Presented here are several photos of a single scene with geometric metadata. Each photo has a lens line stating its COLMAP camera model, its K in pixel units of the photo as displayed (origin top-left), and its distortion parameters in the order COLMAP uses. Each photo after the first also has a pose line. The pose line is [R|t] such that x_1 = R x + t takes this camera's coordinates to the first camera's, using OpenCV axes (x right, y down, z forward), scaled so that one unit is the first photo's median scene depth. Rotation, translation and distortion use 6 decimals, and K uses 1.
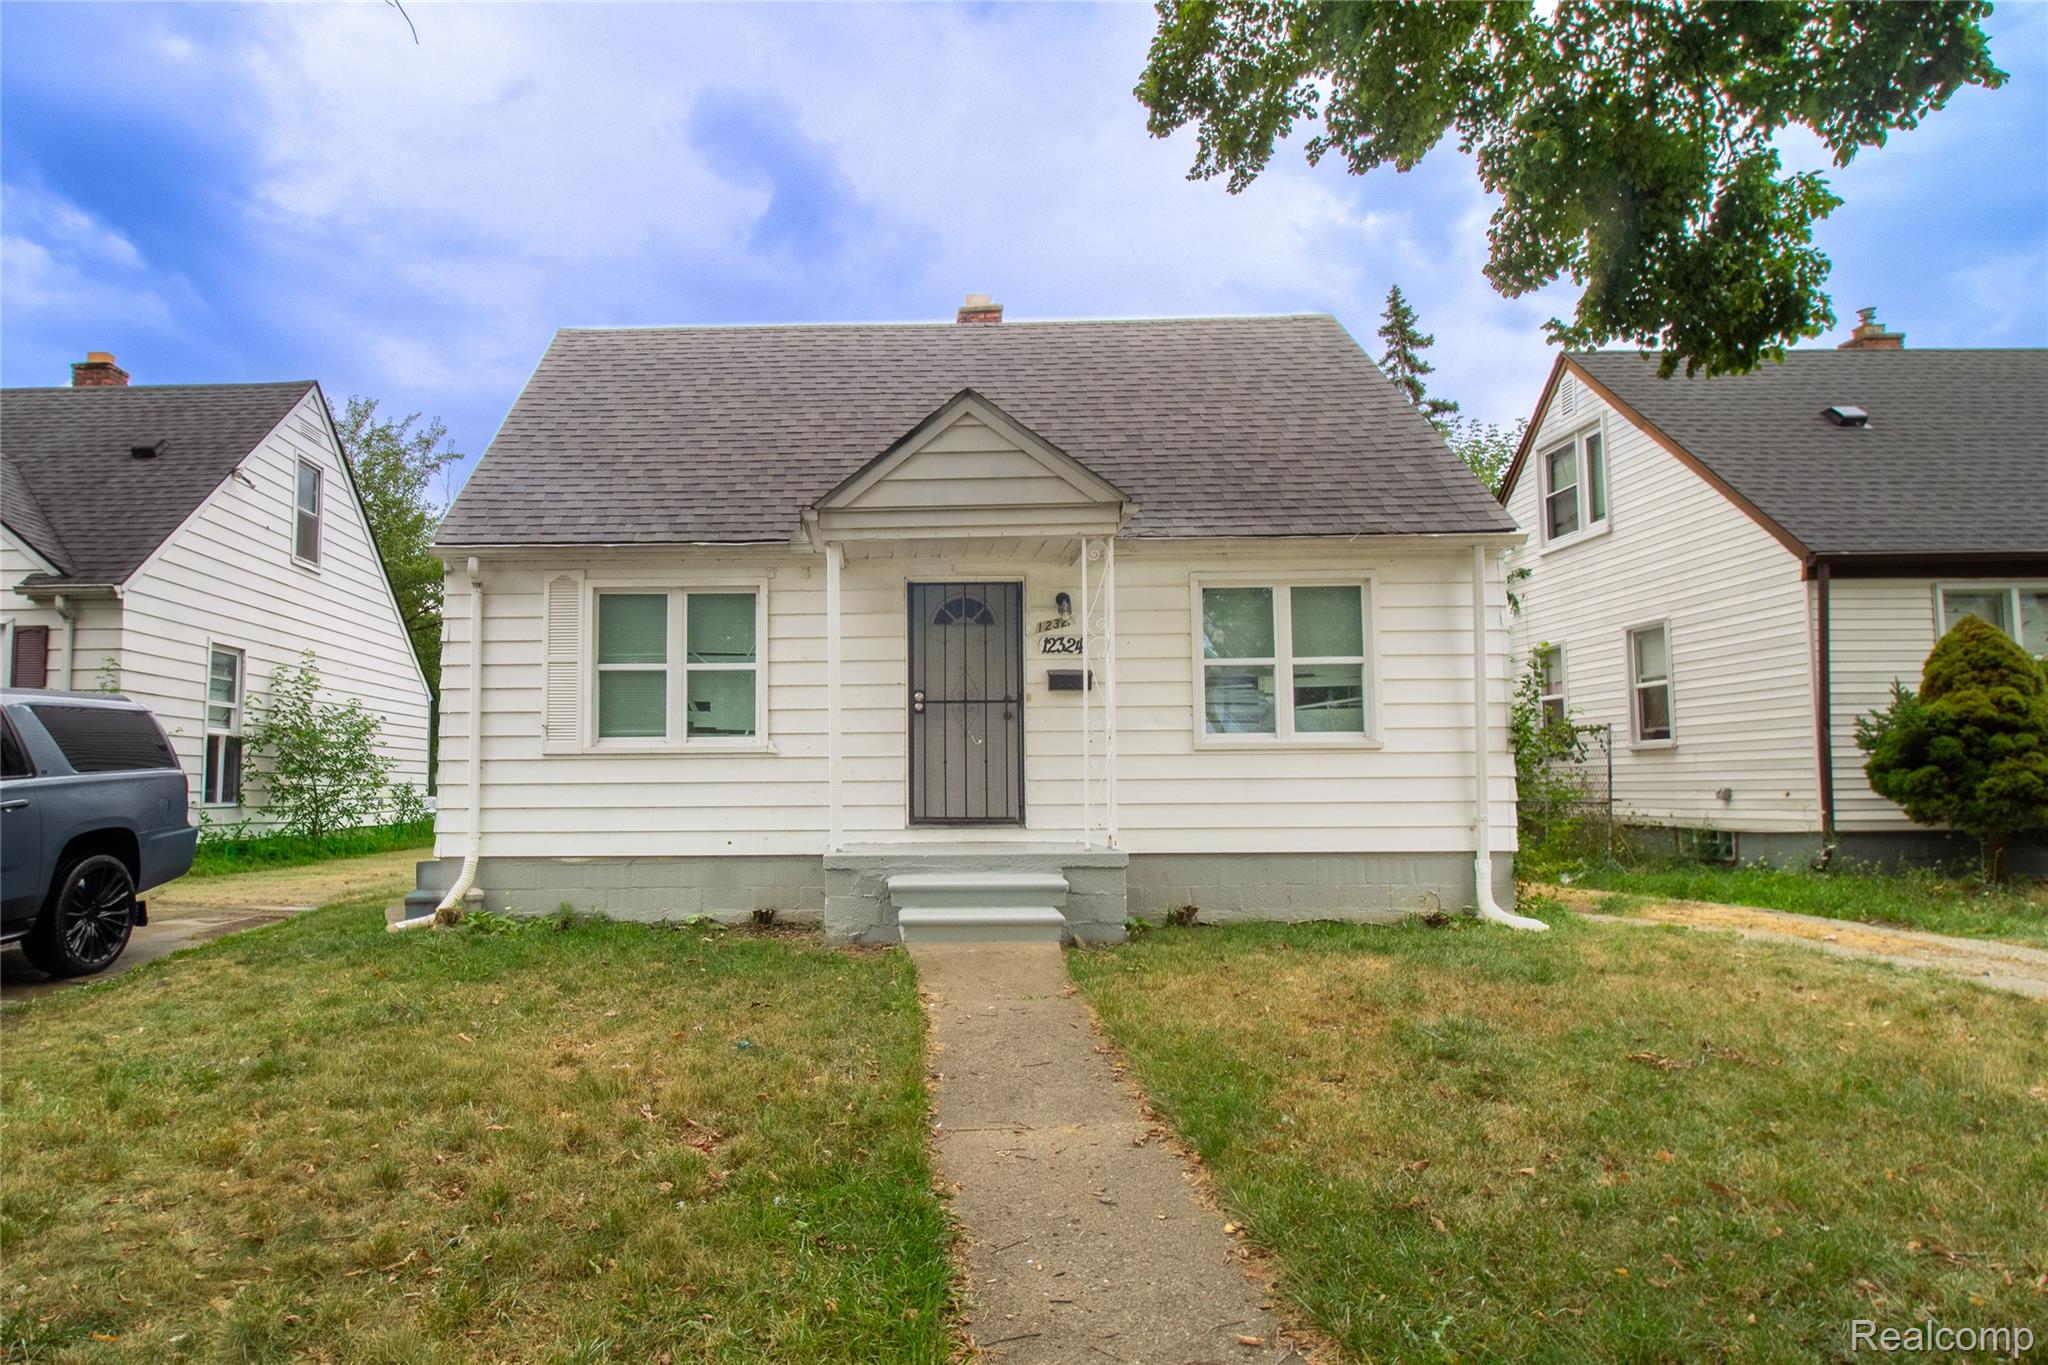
lens RADIAL K [[922.5, 0, 1023.3], [0, 922.5, 760.6], [0, 0, 1]] dist [0.003242, -0.006603]
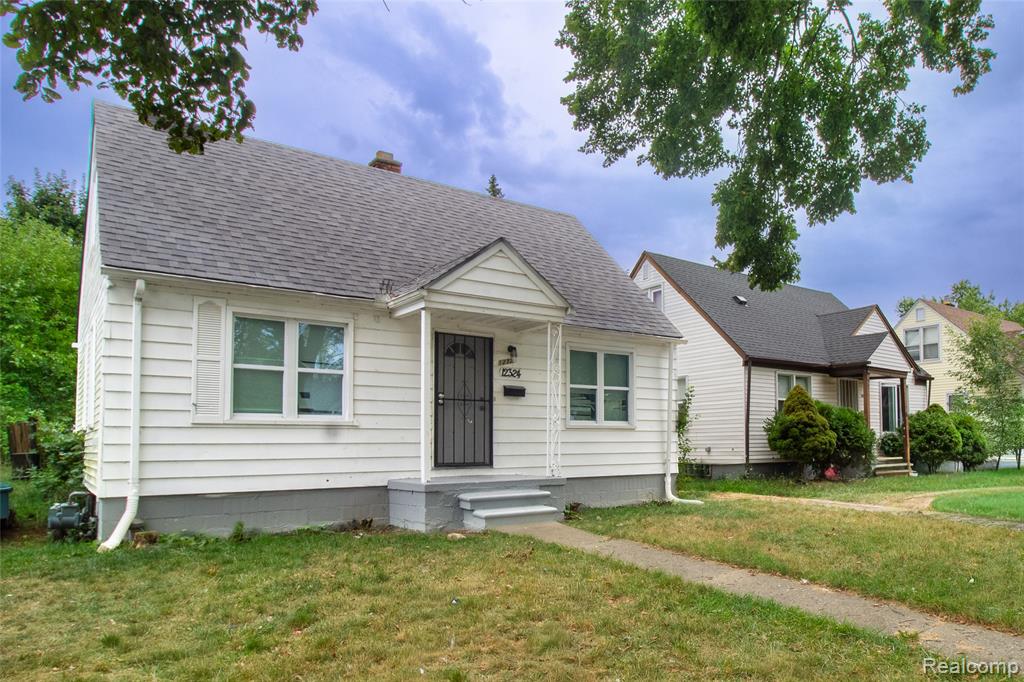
lens RADIAL K [[581.2, 0, 495.4], [0, 581.2, 447.4], [0, 0, 1]] dist [-0.003314, -0.000768]
pose [[0.851578, -0.000623, 0.524227, -0.622335], [-0.014884, 0.999567, 0.025366, 0.000575], [-0.524016, -0.029404, 0.851201, -0.024458]]
